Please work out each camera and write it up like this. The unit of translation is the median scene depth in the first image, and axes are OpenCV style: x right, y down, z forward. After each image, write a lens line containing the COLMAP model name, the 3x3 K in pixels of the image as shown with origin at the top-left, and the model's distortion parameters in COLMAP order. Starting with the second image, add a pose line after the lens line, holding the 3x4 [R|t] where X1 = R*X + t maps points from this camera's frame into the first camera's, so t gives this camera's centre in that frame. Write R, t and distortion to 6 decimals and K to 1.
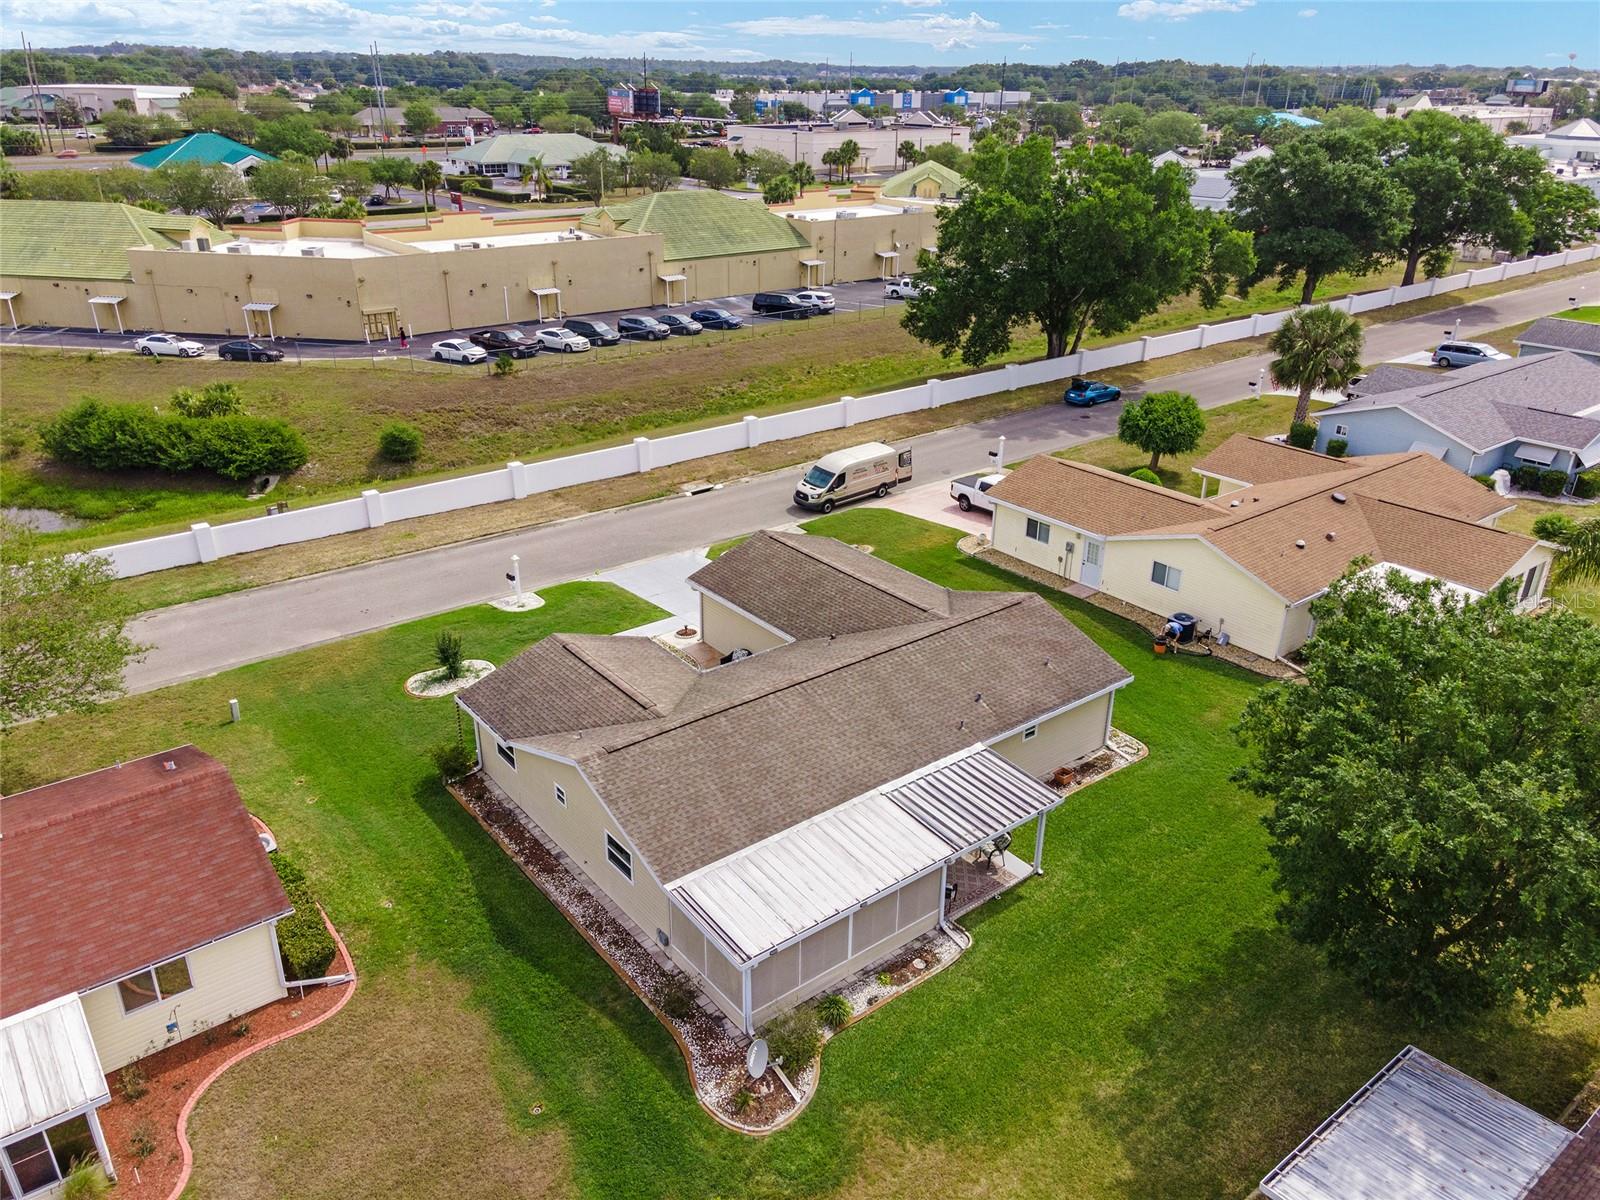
lens RADIAL K [[1169.4, 0, 797.6], [0, 1169.4, 610.2], [0, 0, 1]] dist [0.020548, 0.030360]
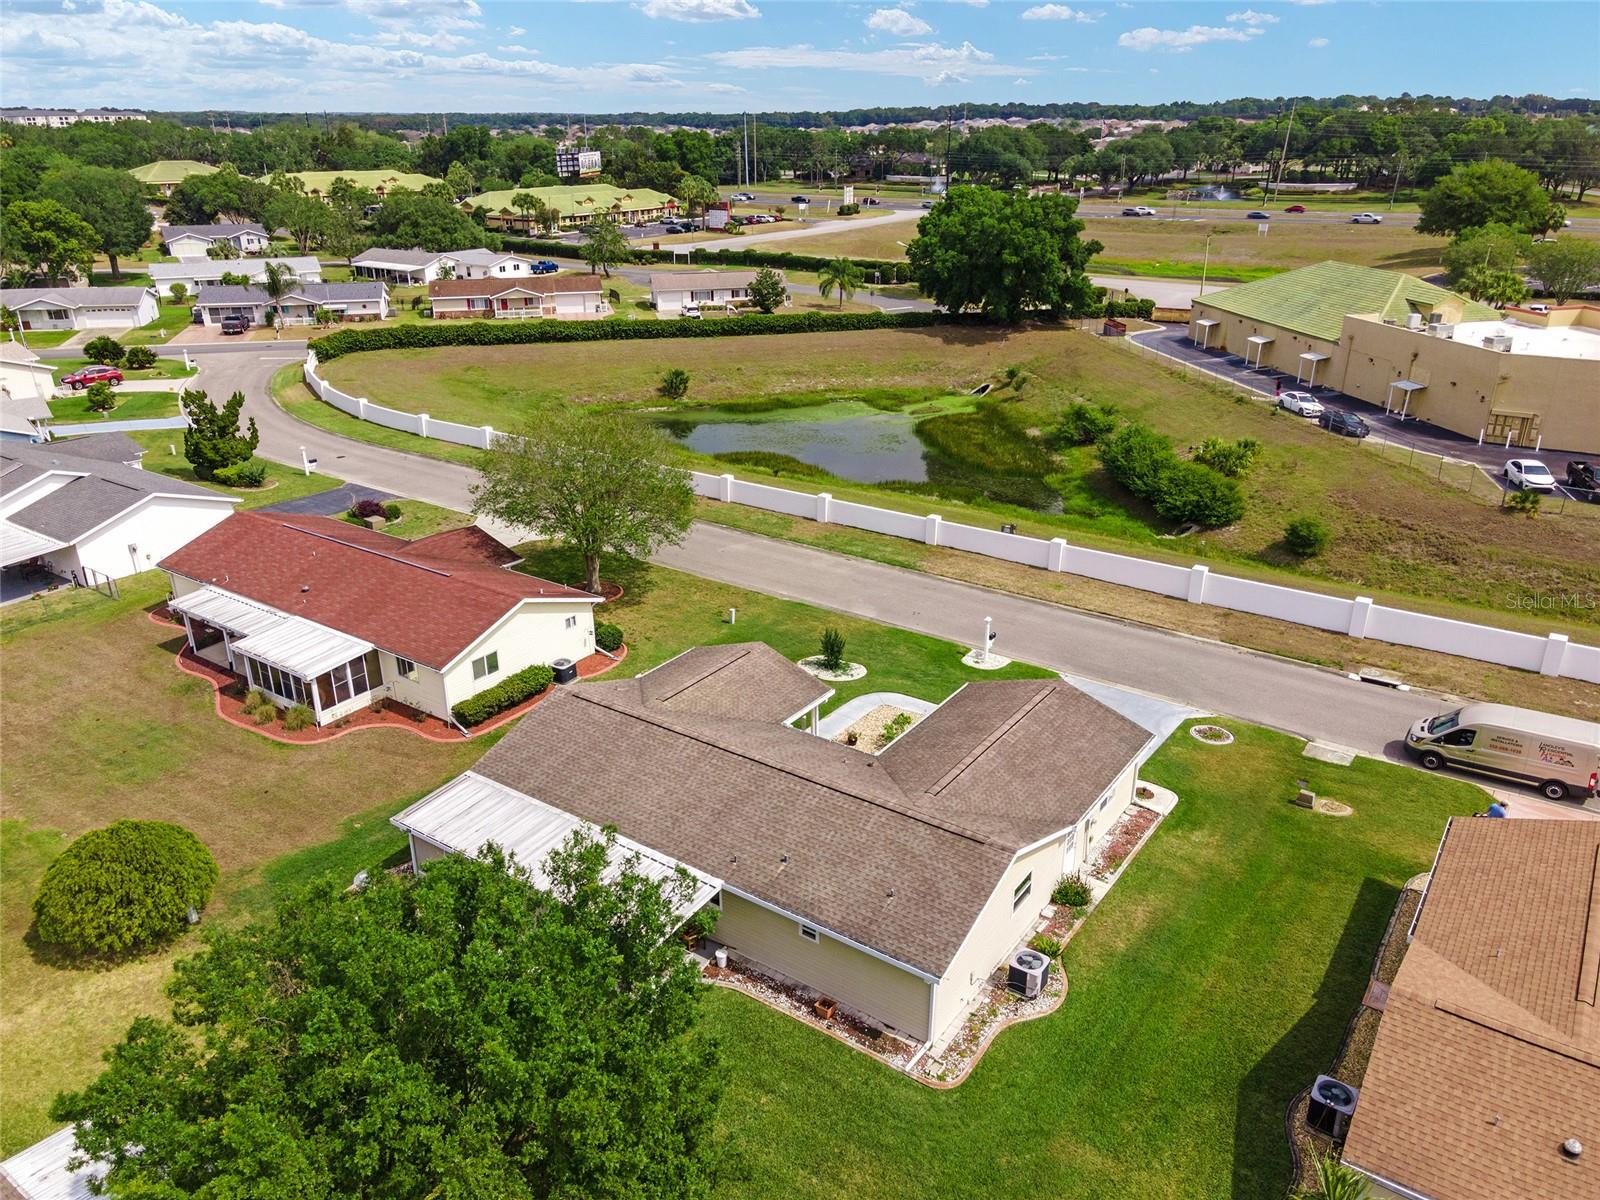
lens RADIAL K [[1169.4, 0, 795.1], [0, 1169.4, 611.0], [0, 0, 1]] dist [0.020548, 0.030360]
pose [[0.285911, 0.361191, -0.887579, 0.502621], [-0.392039, 0.889270, 0.235594, -0.178780], [0.874391, 0.280607, 0.395853, 0.315176]]
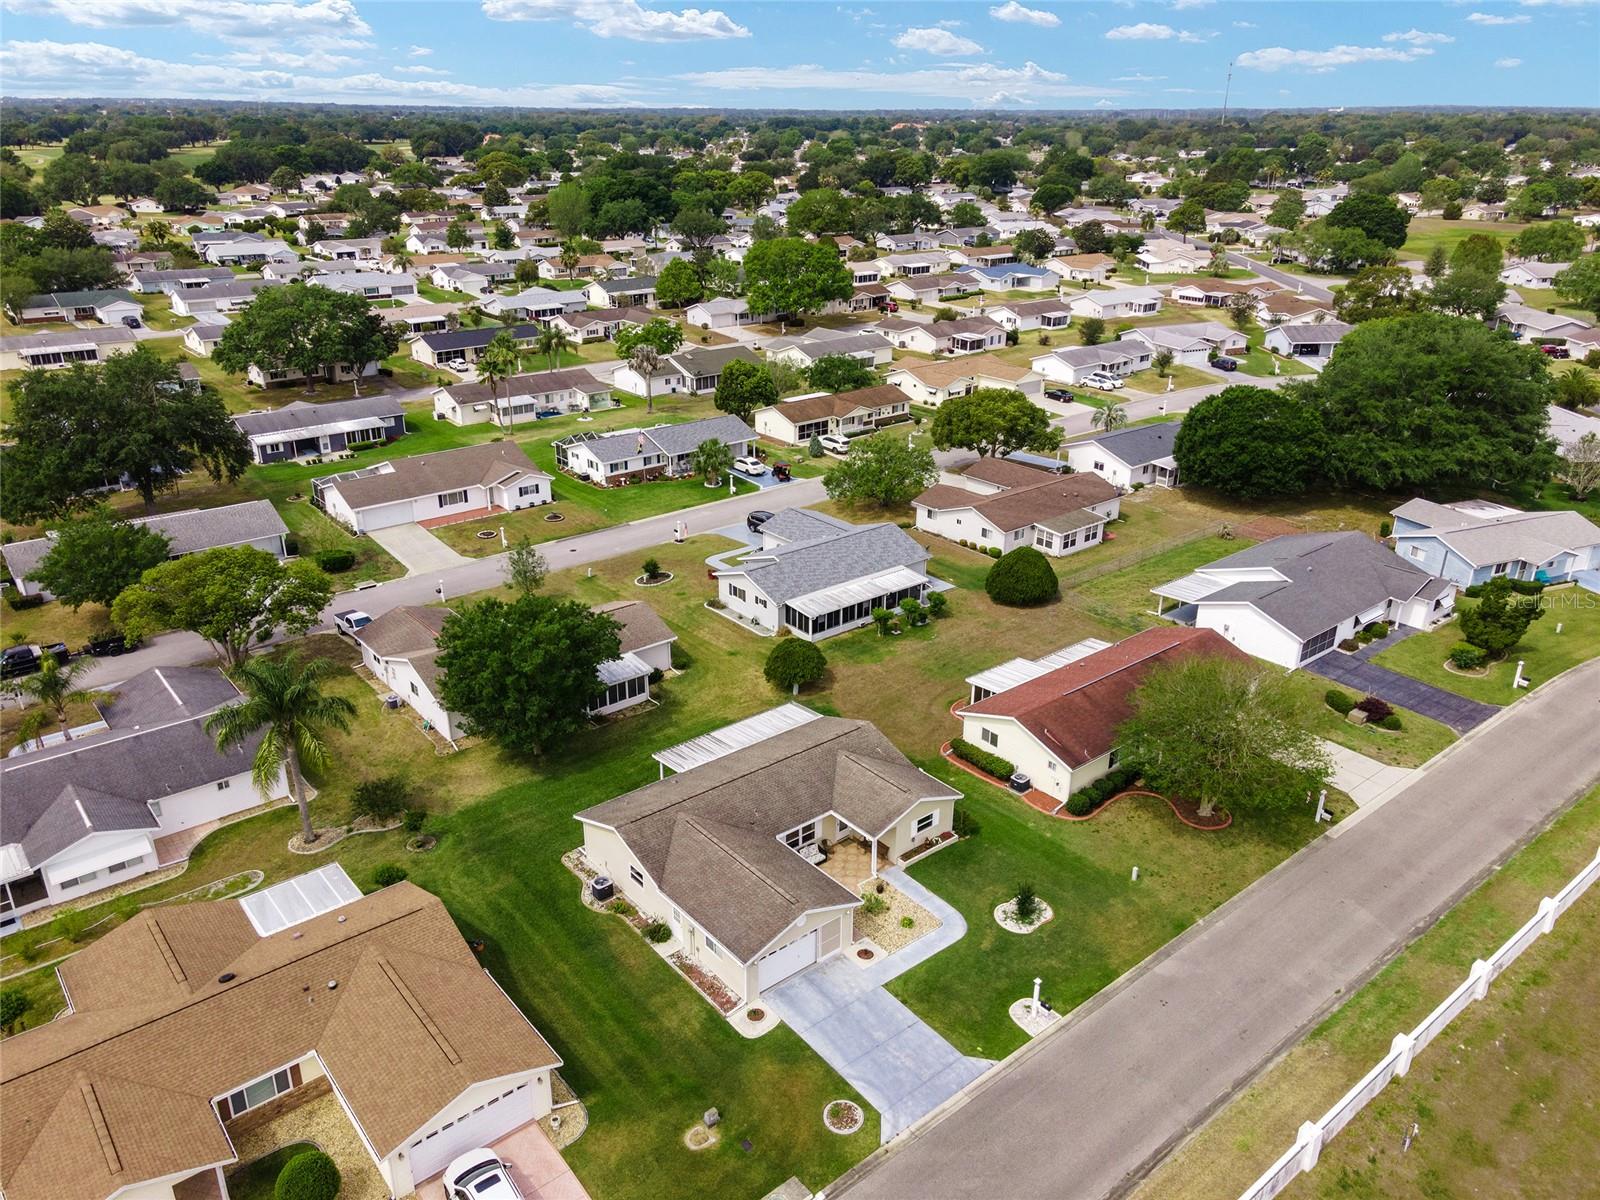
lens RADIAL K [[1169.4, 0, 797.5], [0, 1169.4, 599.4], [0, 0, 1]] dist [0.020548, 0.030360]
pose [[-0.999629, -0.006822, -0.026353, 0.007879], [-0.024021, 0.676529, 0.736024, -0.812758], [0.012808, 0.736384, -0.676442, 1.115094]]
